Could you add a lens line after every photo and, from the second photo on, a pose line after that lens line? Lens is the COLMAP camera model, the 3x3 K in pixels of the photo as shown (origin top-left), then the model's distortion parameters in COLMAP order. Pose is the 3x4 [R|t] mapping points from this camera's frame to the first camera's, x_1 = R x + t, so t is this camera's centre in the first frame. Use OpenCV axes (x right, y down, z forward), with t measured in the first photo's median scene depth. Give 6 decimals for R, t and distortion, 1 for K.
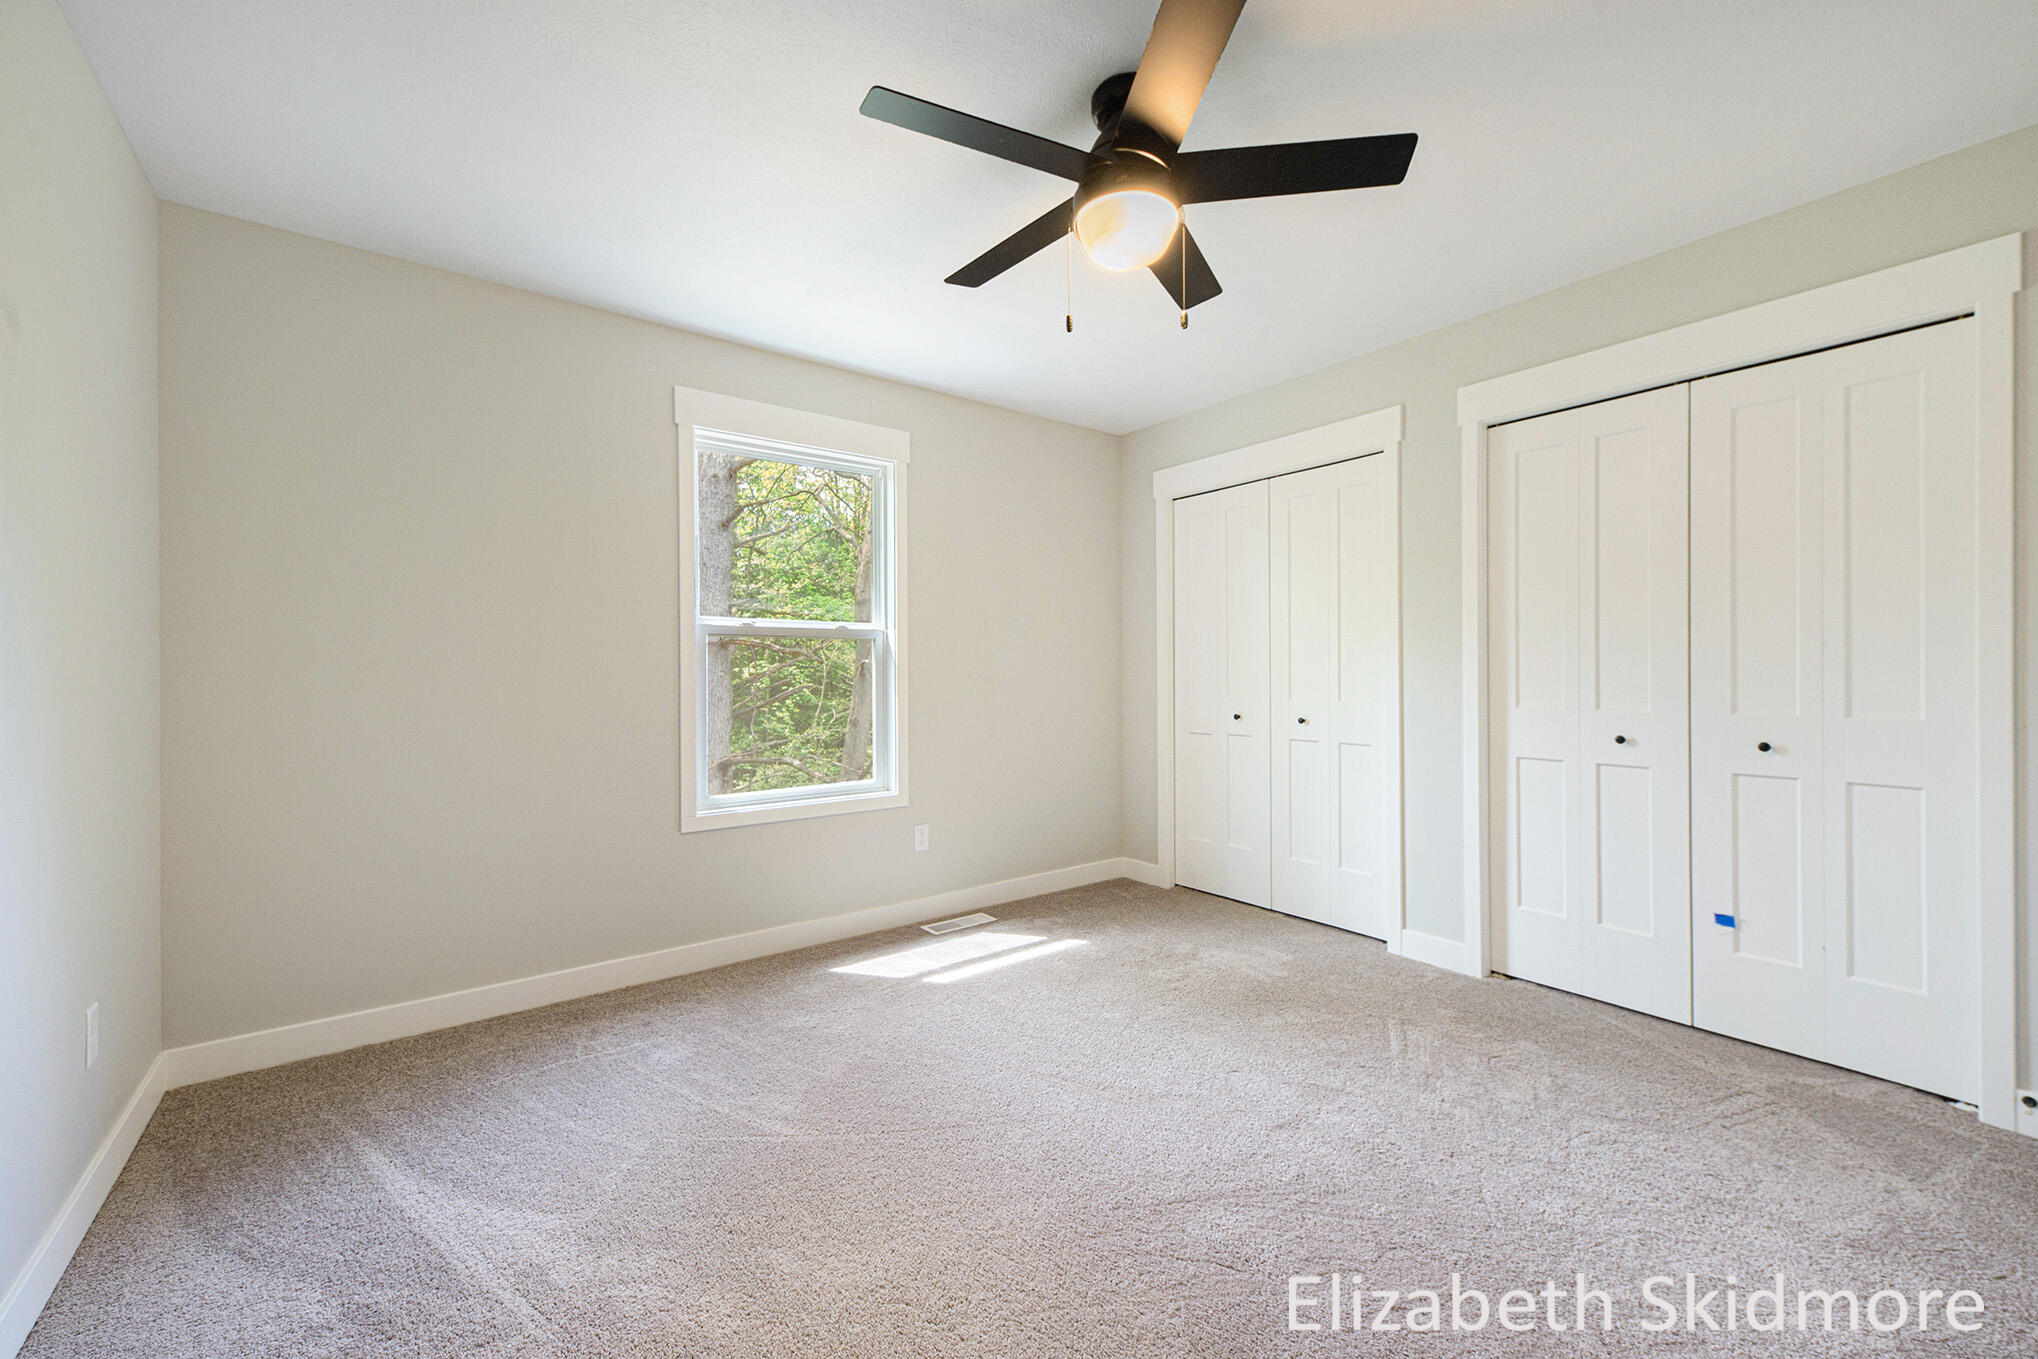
lens RADIAL K [[812.2, 0, 1019.0], [0, 812.2, 679.5], [0, 0, 1]] dist [0.020021, 0.000090]
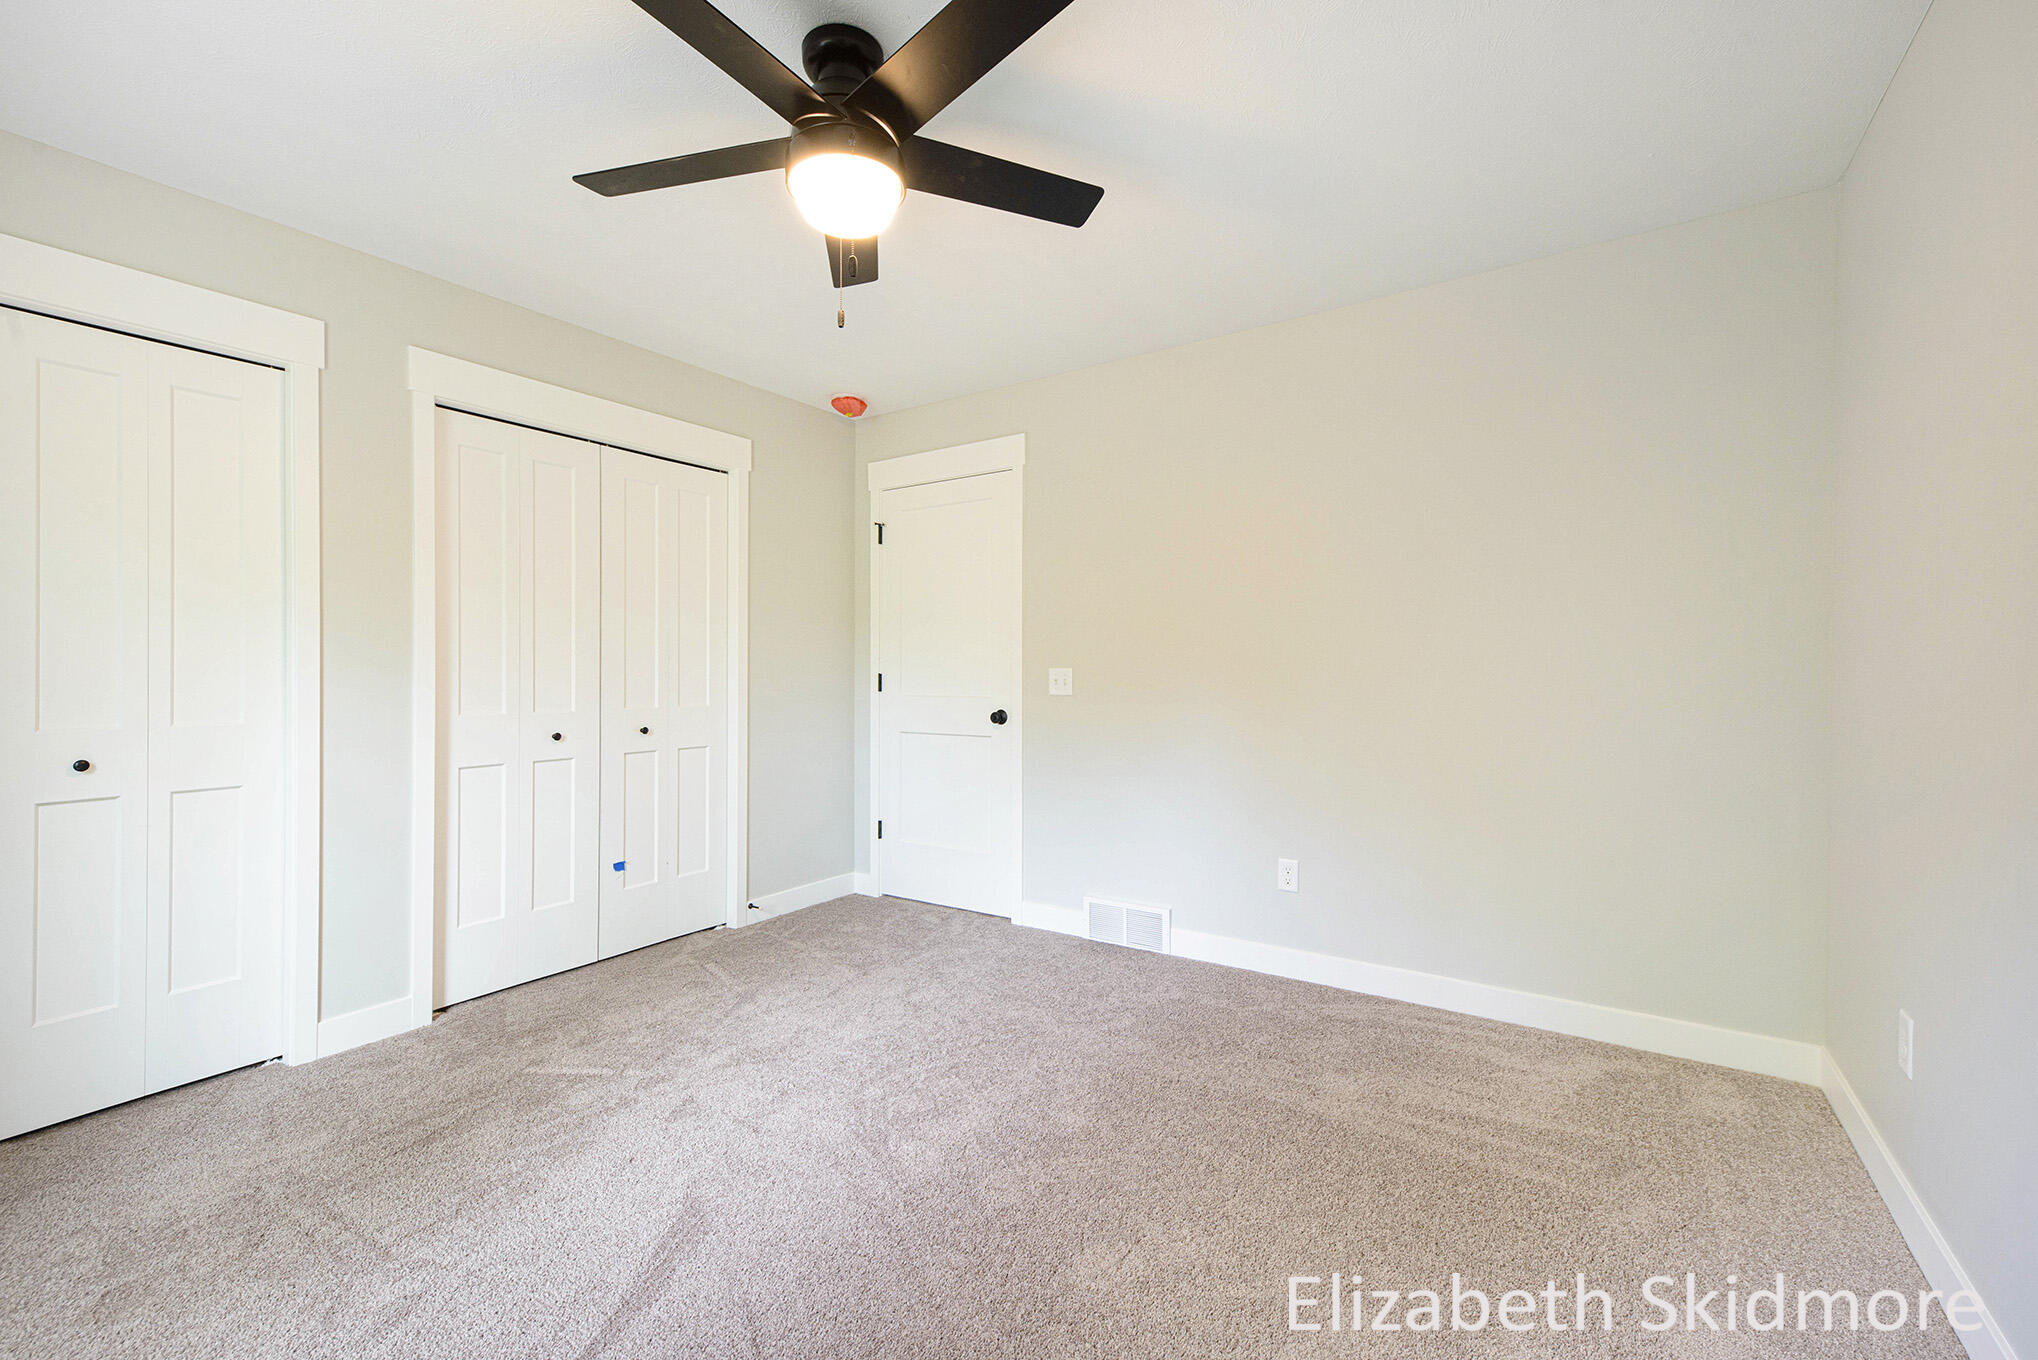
lens RADIAL K [[832.6, 0, 1019.0], [0, 832.6, 680.0], [0, 0, 1]] dist [0.045541, 0.000025]
pose [[-0.316935, -0.002708, 0.948443, -0.561313], [0.011404, 0.999913, 0.006666, -0.004838], [-0.948379, 0.012929, -0.316876, 0.750971]]
